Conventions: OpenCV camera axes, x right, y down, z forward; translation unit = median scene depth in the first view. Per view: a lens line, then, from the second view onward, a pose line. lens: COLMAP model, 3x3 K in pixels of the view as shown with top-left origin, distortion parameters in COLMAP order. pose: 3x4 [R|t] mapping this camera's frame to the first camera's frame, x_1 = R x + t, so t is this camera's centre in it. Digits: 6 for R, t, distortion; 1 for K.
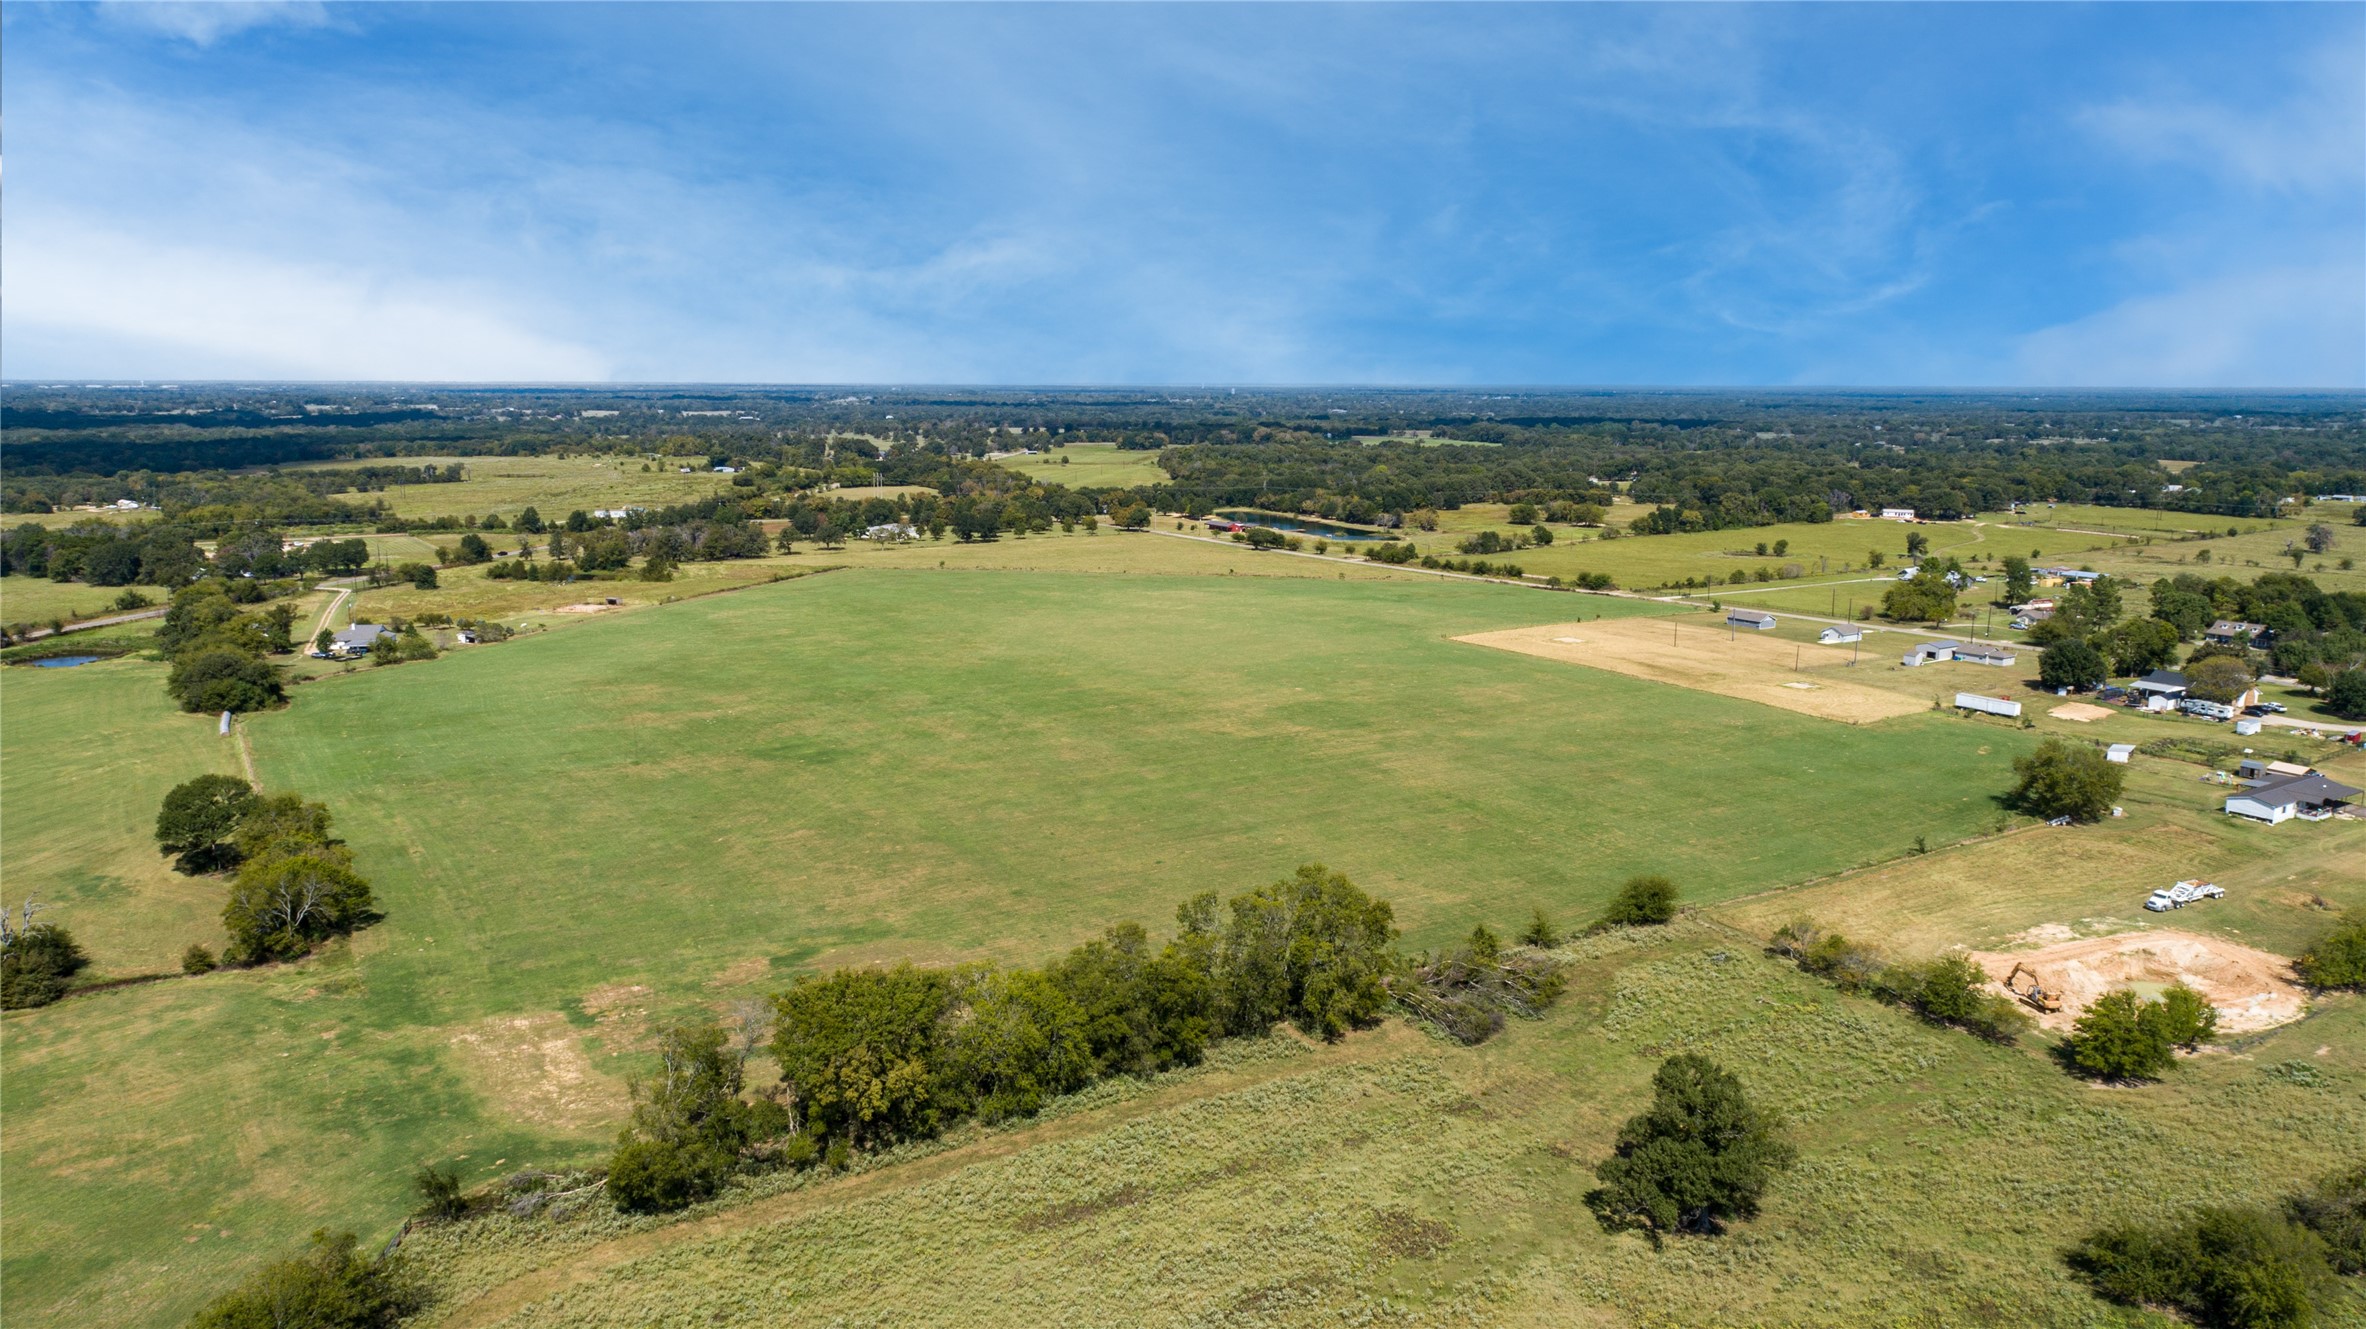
lens RADIAL K [[1600.1, 0, 1183.0], [0, 1600.1, 664.5], [0, 0, 1]] dist [-0.008414, 0.003122]
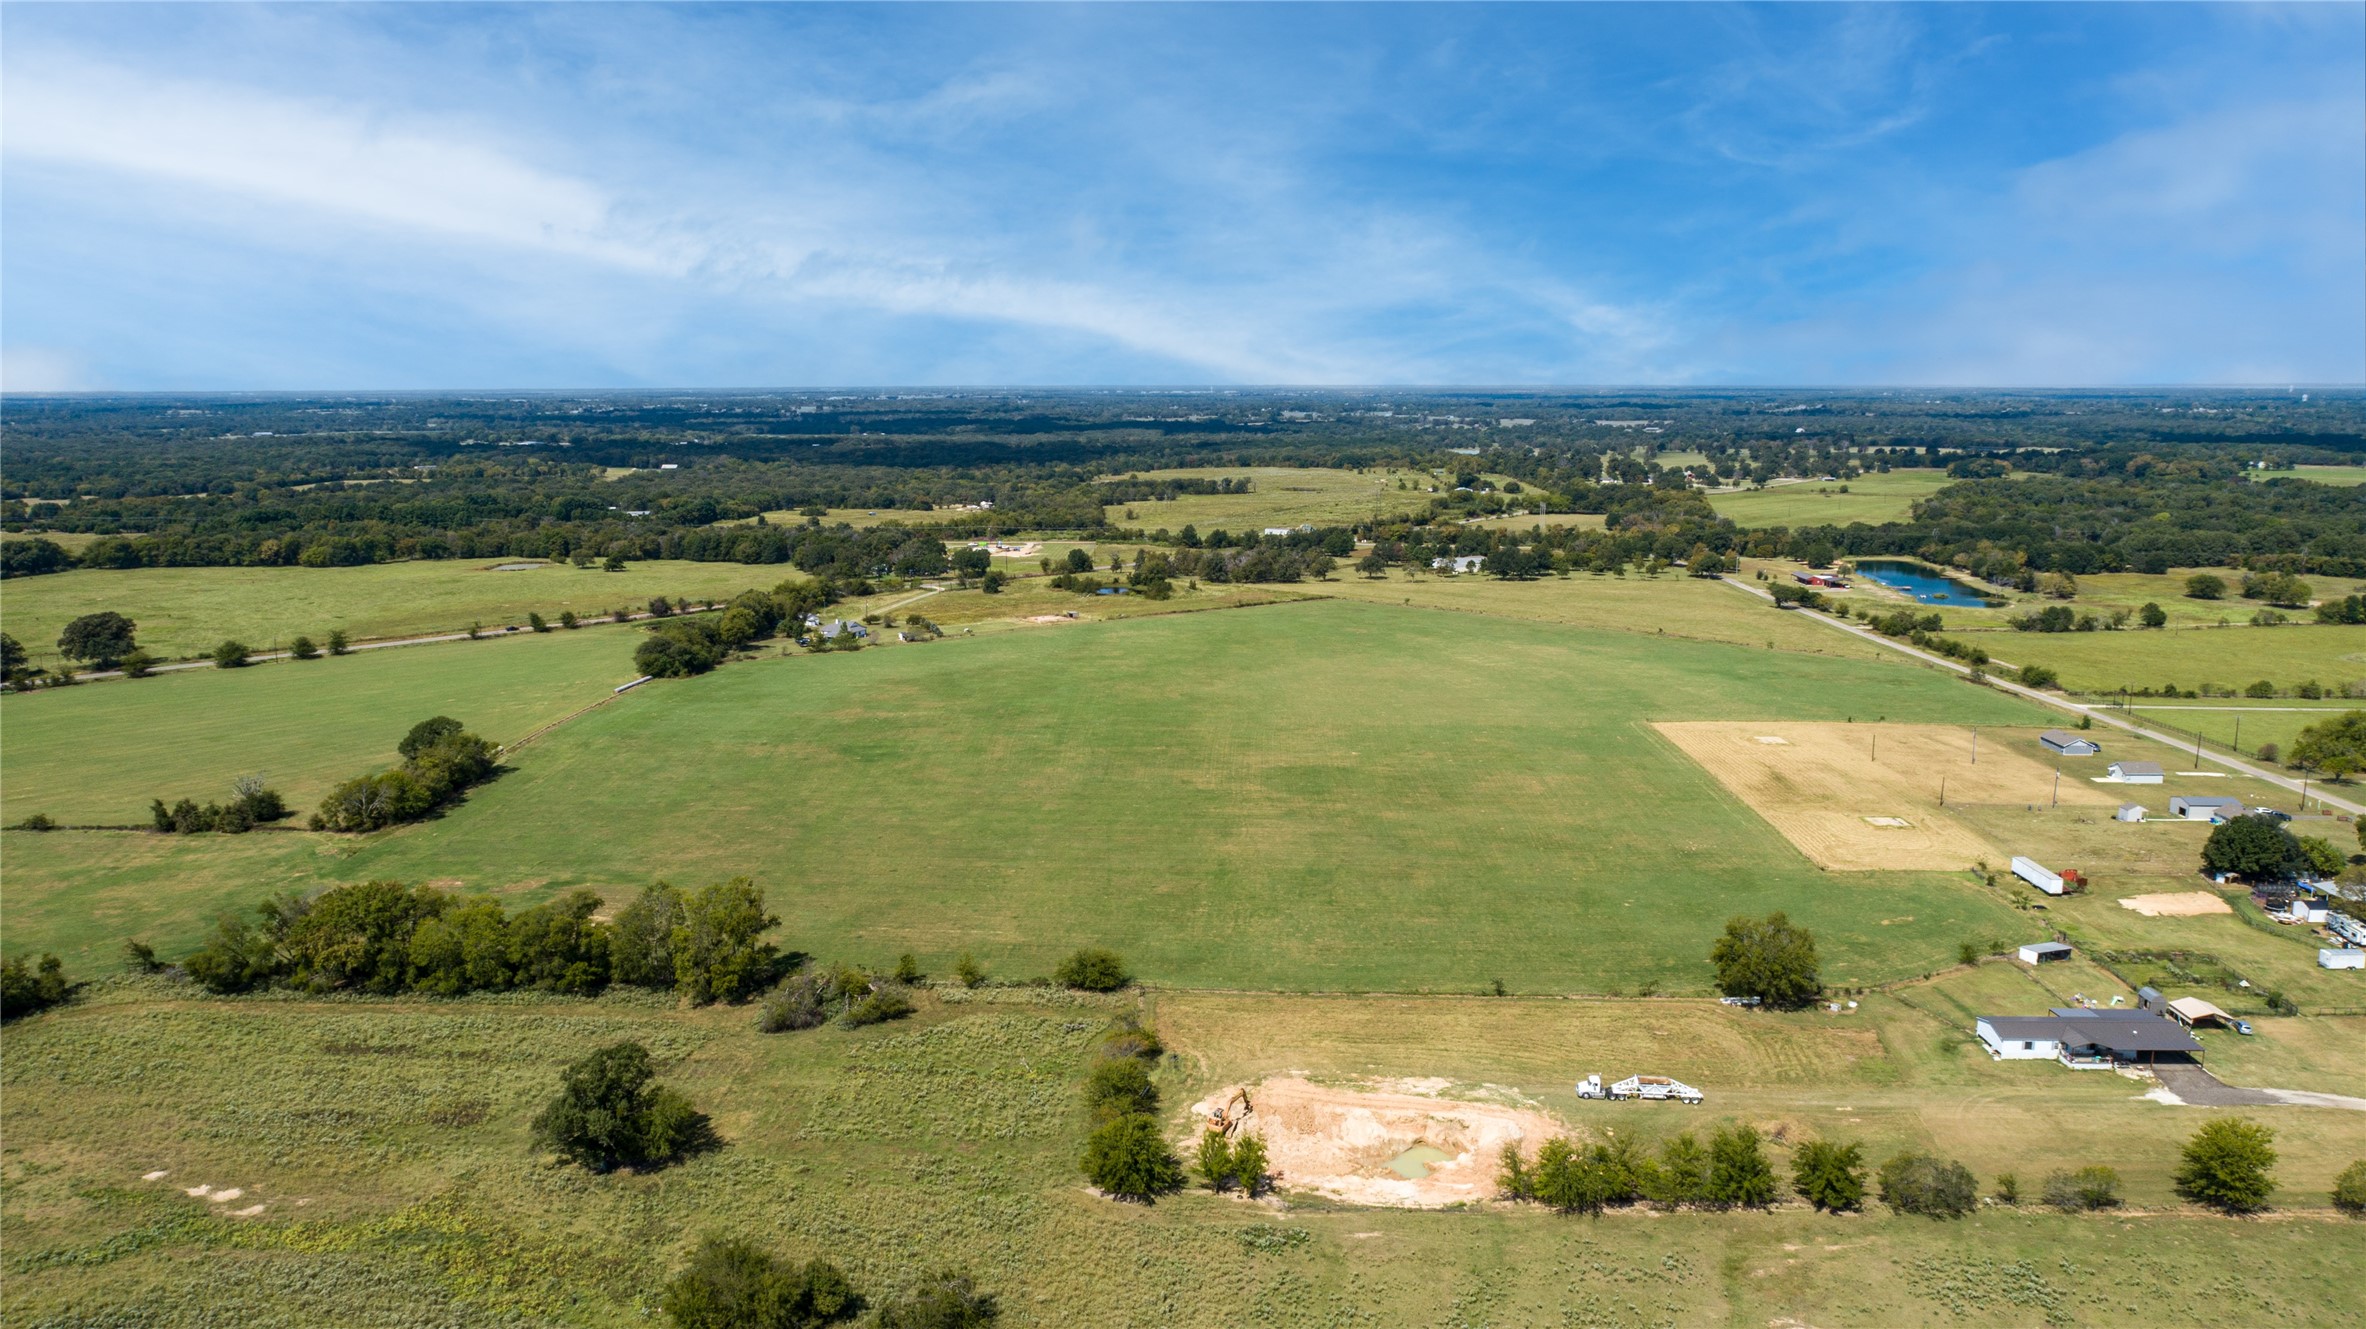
lens RADIAL K [[1600.1, 0, 1183.0], [0, 1600.1, 664.5], [0, 0, 1]] dist [-0.008414, 0.003122]
pose [[0.818819, 0.094567, -0.566210, 0.803384], [-0.094854, 0.995068, 0.029022, -0.088510], [0.566162, 0.029944, 0.823750, 0.079969]]
